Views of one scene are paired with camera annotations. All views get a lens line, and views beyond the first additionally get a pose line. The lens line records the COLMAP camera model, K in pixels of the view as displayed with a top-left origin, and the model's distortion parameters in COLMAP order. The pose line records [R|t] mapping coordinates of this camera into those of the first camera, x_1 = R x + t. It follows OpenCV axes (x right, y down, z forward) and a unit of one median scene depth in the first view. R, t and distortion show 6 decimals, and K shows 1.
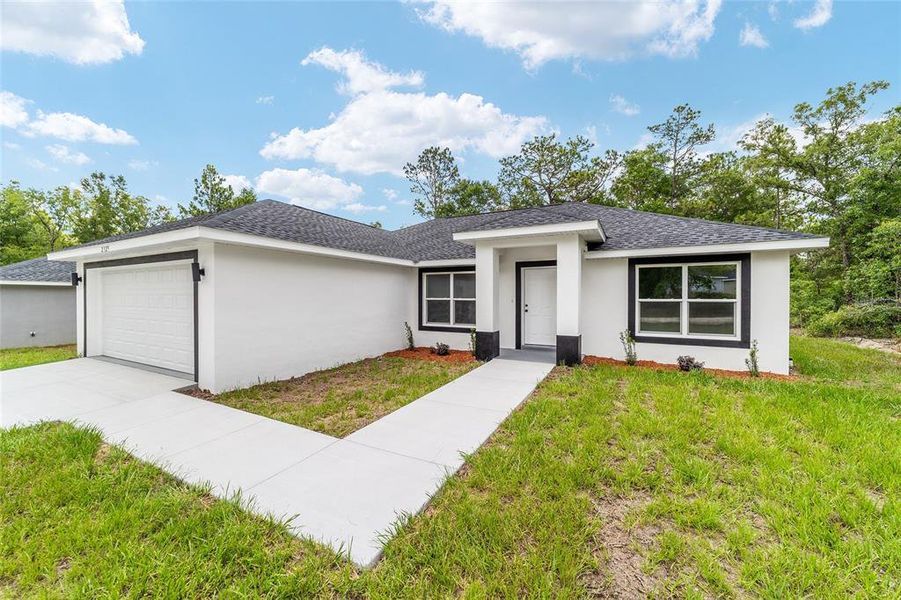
lens RADIAL K [[346.7, 0, 446.3], [0, 346.7, 298.1], [0, 0, 1]] dist [-0.018822, 0.008775]
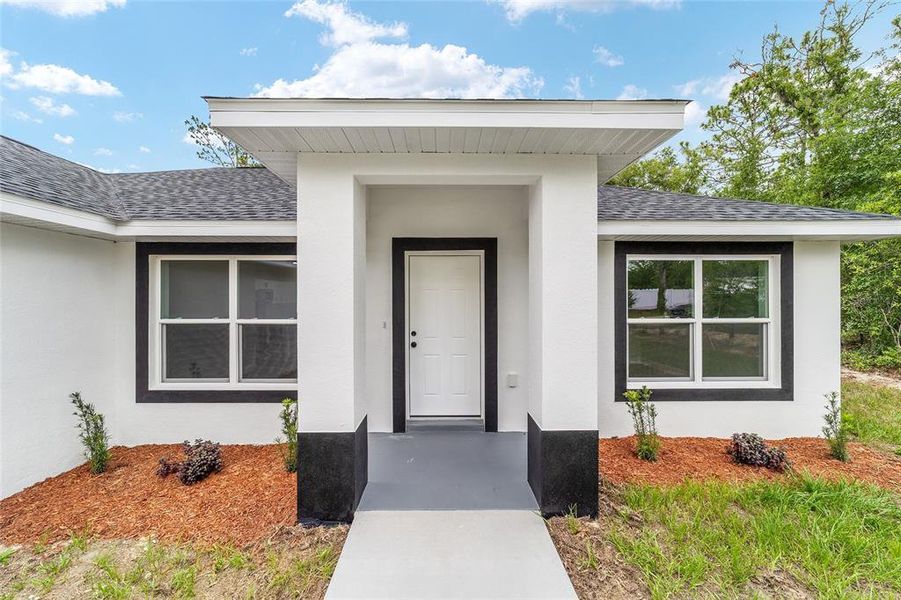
lens RADIAL K [[346.7, 0, 446.3], [0, 346.7, 298.1], [0, 0, 1]] dist [-0.018822, 0.008775]
pose [[0.878380, 0.002422, 0.477957, 0.042566], [0.003850, 0.999919, -0.012143, -0.018693], [-0.477948, 0.012506, 0.878299, 0.520971]]
